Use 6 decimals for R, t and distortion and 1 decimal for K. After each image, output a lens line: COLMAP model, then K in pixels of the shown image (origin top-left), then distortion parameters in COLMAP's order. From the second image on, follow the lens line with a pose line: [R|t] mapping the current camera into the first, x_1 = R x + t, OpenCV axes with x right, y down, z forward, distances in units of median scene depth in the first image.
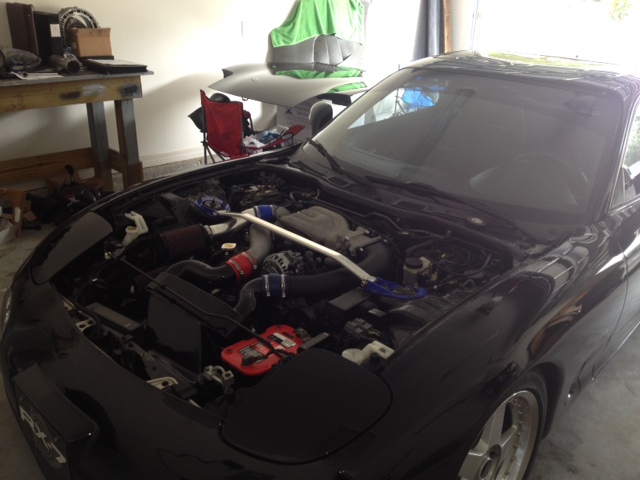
lens RADIAL K [[610.2, 0, 320.0], [0, 610.2, 240.0], [0, 0, 1]] dist [0.131994, -0.246021]
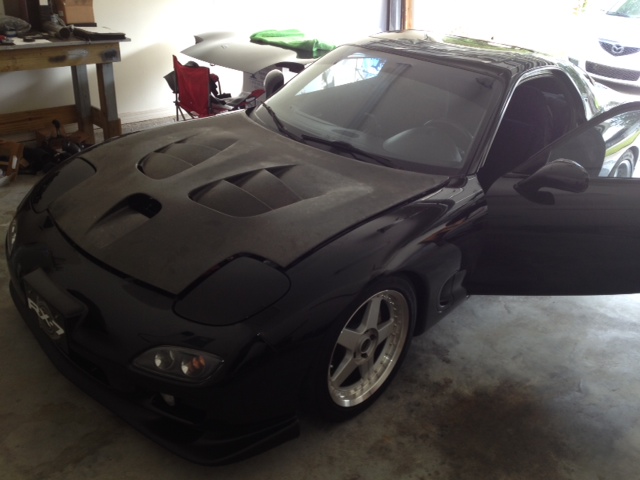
lens RADIAL K [[596.1, 0, 320.0], [0, 596.1, 240.0], [0, 0, 1]] dist [0.013102, -0.004740]
pose [[0.999053, 0.018699, 0.039287, 0.043782], [-0.021257, 0.997611, 0.065737, 0.017746], [-0.037964, -0.066510, 0.997063, -0.138301]]
